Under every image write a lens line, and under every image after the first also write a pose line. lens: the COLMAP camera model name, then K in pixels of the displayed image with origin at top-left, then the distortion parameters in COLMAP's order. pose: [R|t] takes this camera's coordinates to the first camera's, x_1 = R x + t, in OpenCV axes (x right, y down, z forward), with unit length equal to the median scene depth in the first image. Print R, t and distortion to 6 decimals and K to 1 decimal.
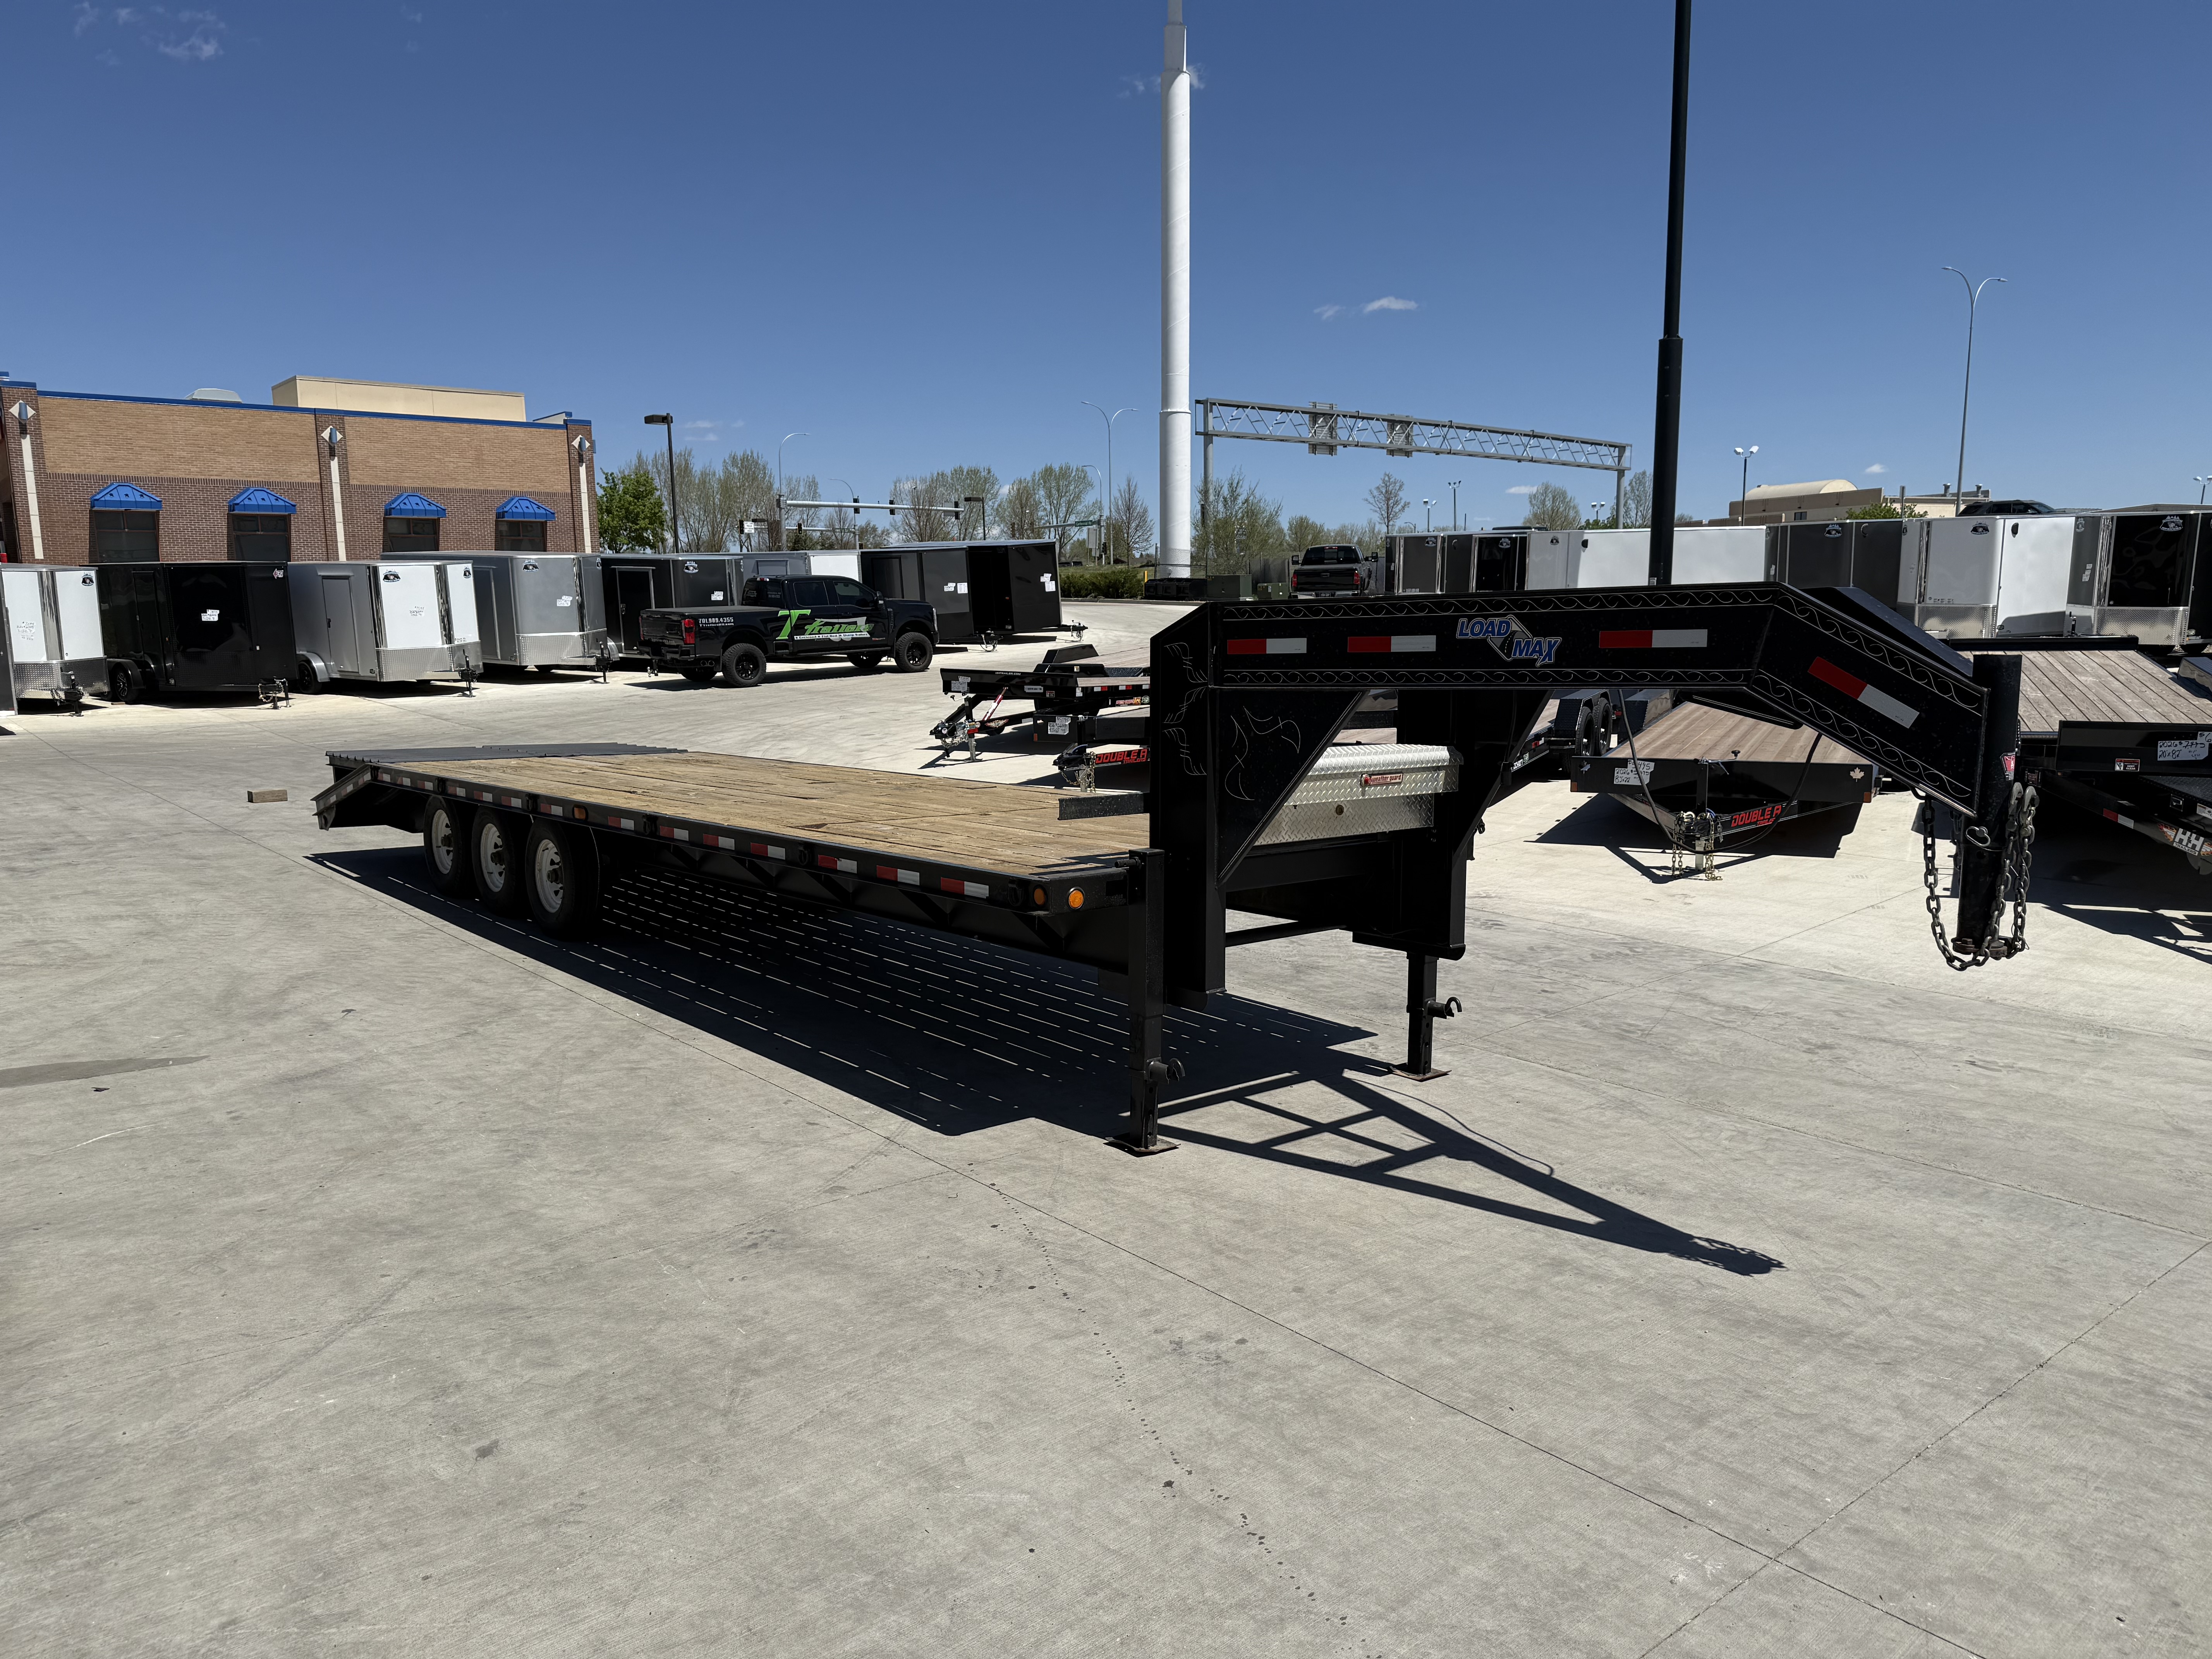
lens RADIAL K [[1560.4, 0, 1127.0], [0, 1560.4, 828.7], [0, 0, 1]] dist [0.059860, -0.100763]
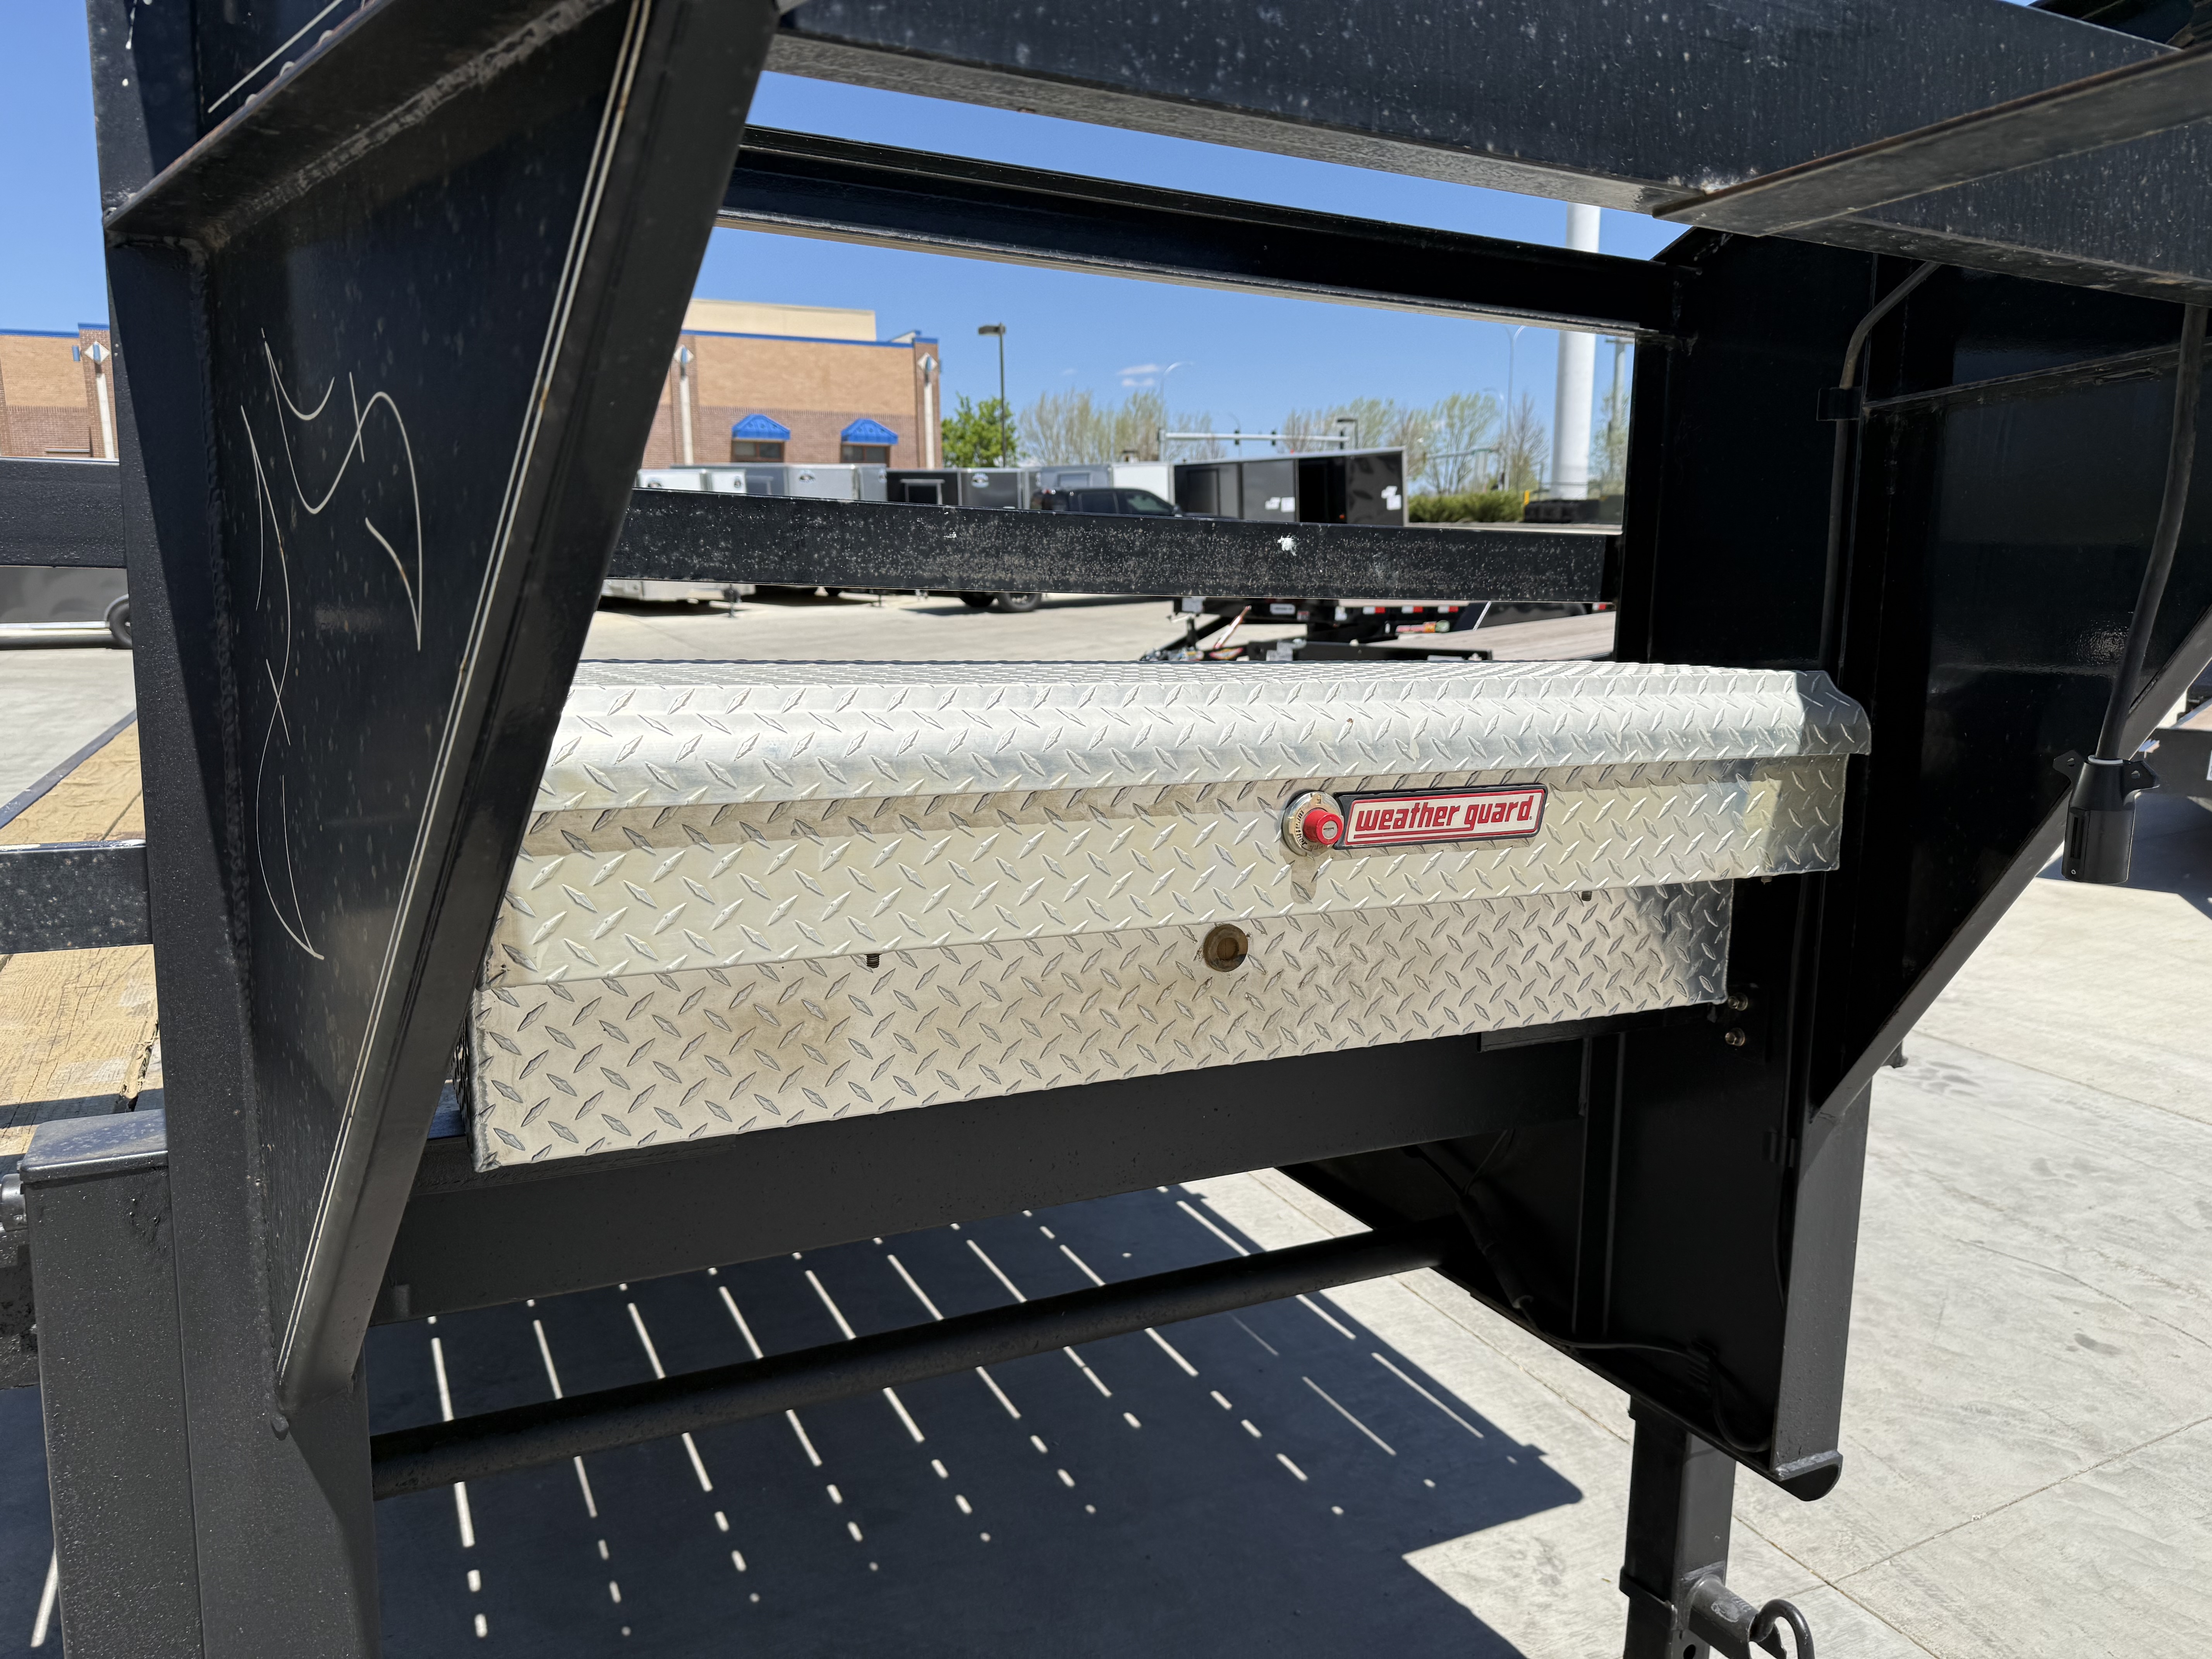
lens RADIAL K [[1560.4, 0, 1127.0], [0, 1560.4, 828.7], [0, 0, 1]] dist [0.059860, -0.100763]
pose [[0.968143, 0.051679, -0.245005, 0.136560], [-0.043126, 0.998263, 0.040150, -0.028384], [0.246654, -0.028305, 0.968690, 0.617113]]
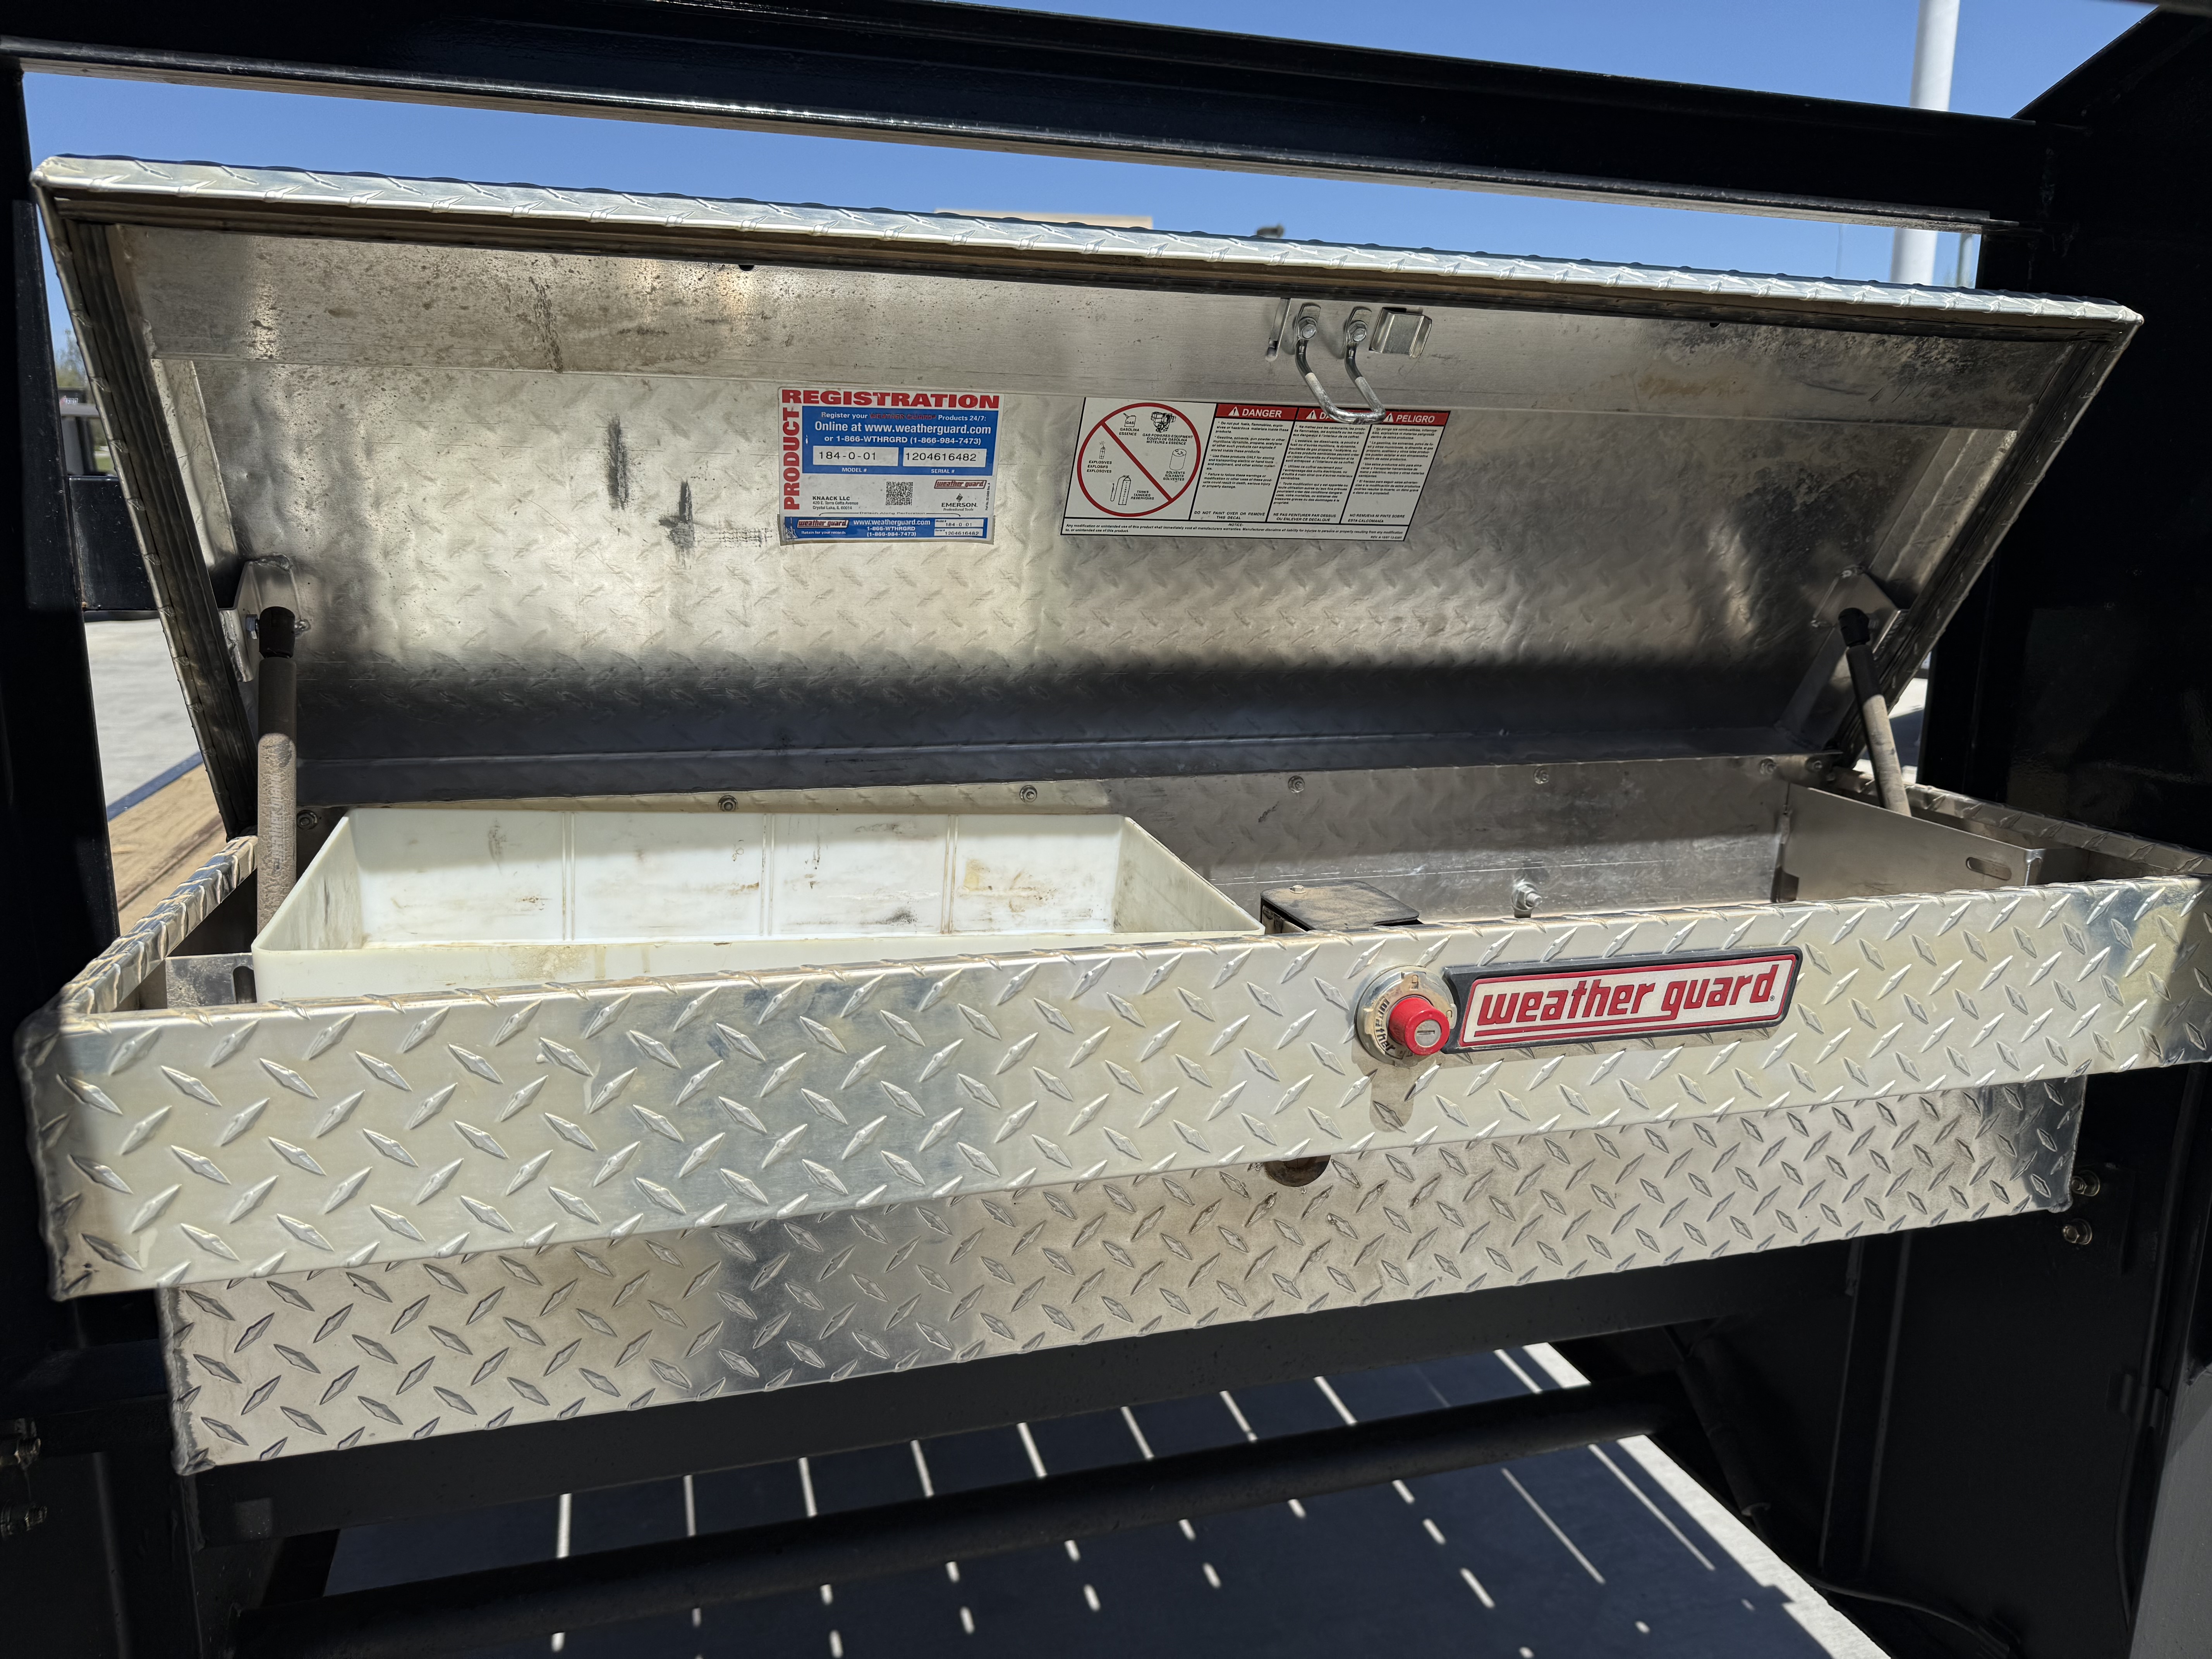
lens RADIAL K [[1606.8, 0, 1106.0], [0, 1606.8, 829.5], [0, 0, 1]] dist [-0.018265, -0.008505]
pose [[0.910577, 0.089949, -0.403433, 0.139152], [-0.055215, 0.993757, 0.096942, -0.044649], [0.409634, -0.065998, 0.909859, 0.674348]]
